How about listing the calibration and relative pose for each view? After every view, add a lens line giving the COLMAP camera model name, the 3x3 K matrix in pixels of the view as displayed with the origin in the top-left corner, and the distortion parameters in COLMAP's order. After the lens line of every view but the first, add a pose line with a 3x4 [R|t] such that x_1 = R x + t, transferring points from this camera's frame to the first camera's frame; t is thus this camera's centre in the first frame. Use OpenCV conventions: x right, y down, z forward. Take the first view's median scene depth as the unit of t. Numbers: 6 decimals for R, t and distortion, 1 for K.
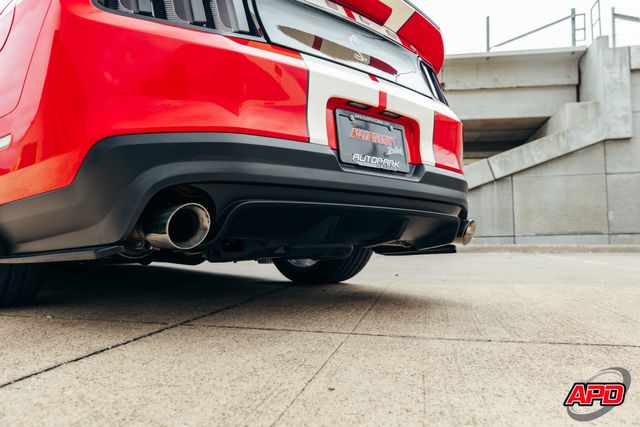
lens RADIAL K [[496.3, 0, 323.8], [0, 496.3, 214.1], [0, 0, 1]] dist [-0.073511, 0.086212]
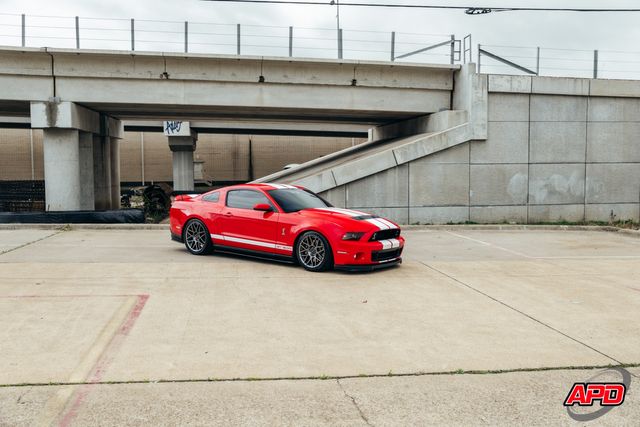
lens RADIAL K [[606.1, 0, 332.5], [0, 606.1, 203.8], [0, 0, 1]] dist [-0.030864, 0.000000]
pose [[0.935983, -0.006594, 0.351982, -0.414195], [-0.031191, 0.994339, 0.101570, -0.131436], [-0.350659, -0.106046, 0.930480, -0.508762]]
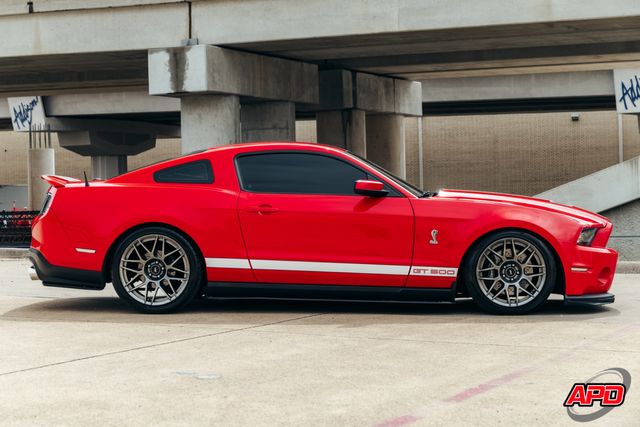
lens RADIAL K [[1252.6, 0, 321.7], [0, 1252.6, 217.9], [0, 0, 1]] dist [0.050502, 0.000000]
pose [[0.963227, -0.000793, -0.268687, 0.183140], [0.018711, 0.997766, 0.064133, -0.074542], [0.268036, -0.066802, 0.961090, -0.499379]]
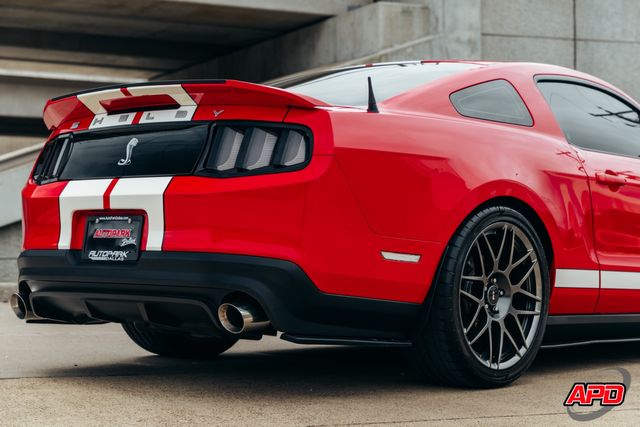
lens RADIAL K [[1276.4, 0, 363.0], [0, 1276.4, 189.5], [0, 0, 1]] dist [0.009725, 0.000000]
pose [[0.794137, 0.028600, 0.607065, -0.356668], [-0.038852, 0.999238, 0.003749, -0.029322], [-0.606495, -0.026562, 0.794643, -0.090342]]
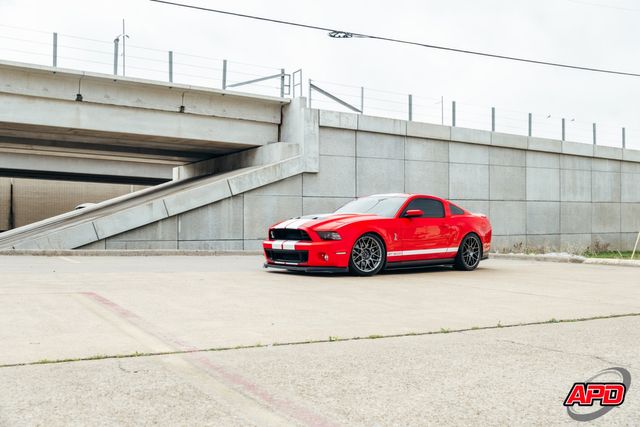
lens RADIAL K [[606.1, 0, 320.2], [0, 606.1, 209.0], [0, 0, 1]] dist [-0.030864, 0.000000]
pose [[0.749140, 0.035070, 0.661482, -0.539439], [-0.049310, 0.998779, 0.002893, -0.052479], [-0.660573, -0.034785, 0.749955, -0.351503]]
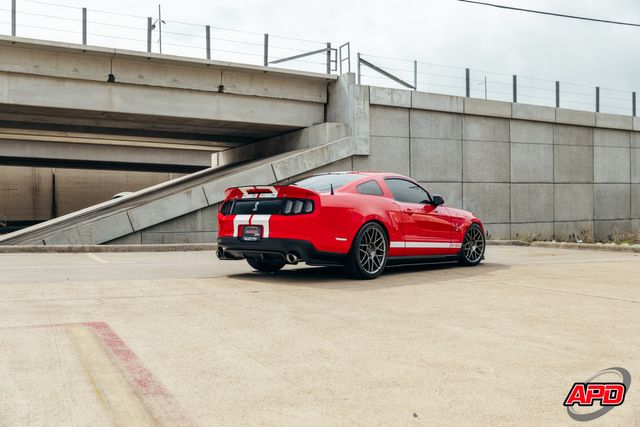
lens RADIAL K [[606.1, 0, 322.4], [0, 606.1, 215.3], [0, 0, 1]] dist [-0.030864, 0.000000]
pose [[0.787307, 0.004522, 0.616545, -0.476806], [-0.035940, 0.998609, 0.038570, -0.050477], [-0.615513, -0.052525, 0.786375, -0.226725]]
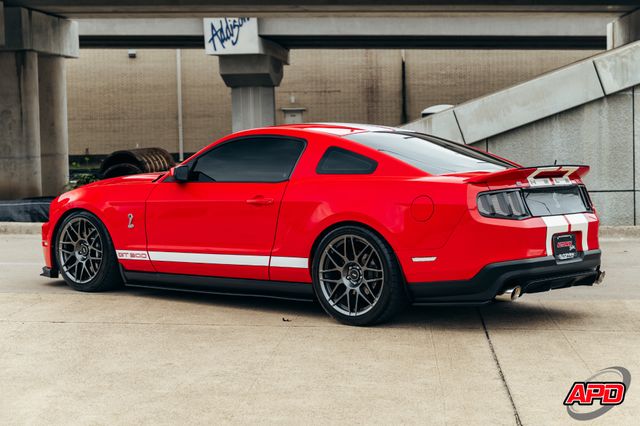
lens RADIAL K [[1306.9, 0, 353.3], [0, 1306.9, 200.5], [0, 0, 1]] dist [0.016222, 0.000000]
pose [[0.988334, -0.009540, 0.152001, -0.196652], [-0.006348, 0.994588, 0.103704, -0.108301], [-0.152168, -0.103459, 0.982925, -0.524838]]
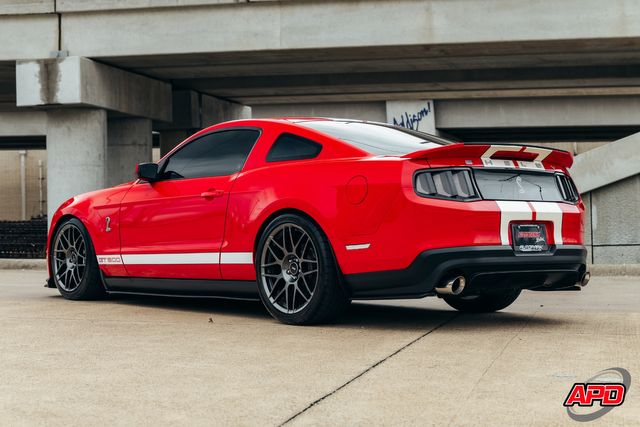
lens RADIAL K [[1138.9, 0, 348.6], [0, 1138.9, 213.1], [0, 0, 1]] dist [-0.023429, 0.000000]
pose [[0.999693, -0.003952, -0.024470, -0.057023], [0.004893, 0.999245, 0.038541, -0.047219], [0.024299, -0.038649, 0.998957, -0.397531]]
